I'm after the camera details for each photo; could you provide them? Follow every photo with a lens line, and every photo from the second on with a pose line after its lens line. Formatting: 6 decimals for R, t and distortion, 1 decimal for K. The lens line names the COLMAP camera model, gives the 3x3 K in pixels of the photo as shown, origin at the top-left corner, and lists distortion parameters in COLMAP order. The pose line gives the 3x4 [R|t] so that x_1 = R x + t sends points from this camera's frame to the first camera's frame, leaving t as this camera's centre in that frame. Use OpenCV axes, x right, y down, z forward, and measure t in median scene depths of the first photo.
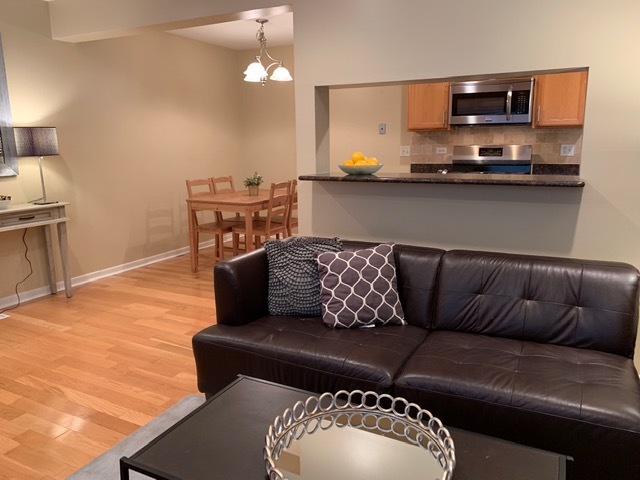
lens RADIAL K [[485.2, 0, 322.1], [0, 485.2, 230.7], [0, 0, 1]] dist [0.008006, -0.014536]
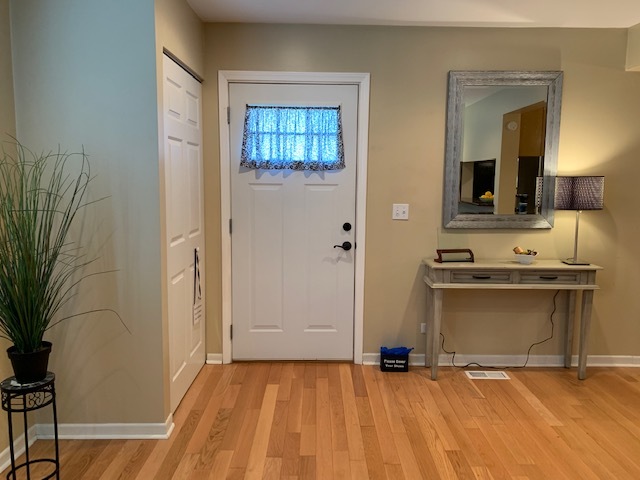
lens RADIAL K [[485.2, 0, 322.1], [0, 485.2, 230.7], [0, 0, 1]] dist [0.008006, -0.014536]
pose [[0.456949, 0.117139, -0.881746, -0.021603], [-0.181125, 0.982775, 0.036697, -0.062916], [0.870857, 0.142938, 0.470295, 0.191093]]
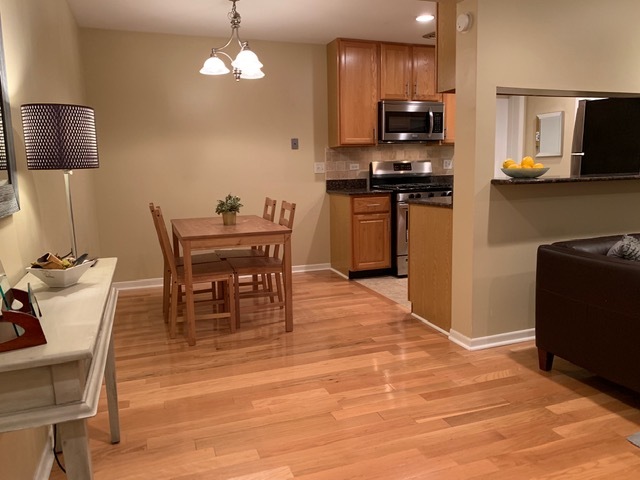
lens RADIAL K [[485.2, 0, 322.1], [0, 485.2, 230.7], [0, 0, 1]] dist [0.008006, -0.014536]
pose [[0.682736, -0.098057, 0.724056, -0.730511], [0.144740, 0.989467, -0.002480, -0.050680], [-0.716186, 0.106493, 0.689737, 0.473072]]
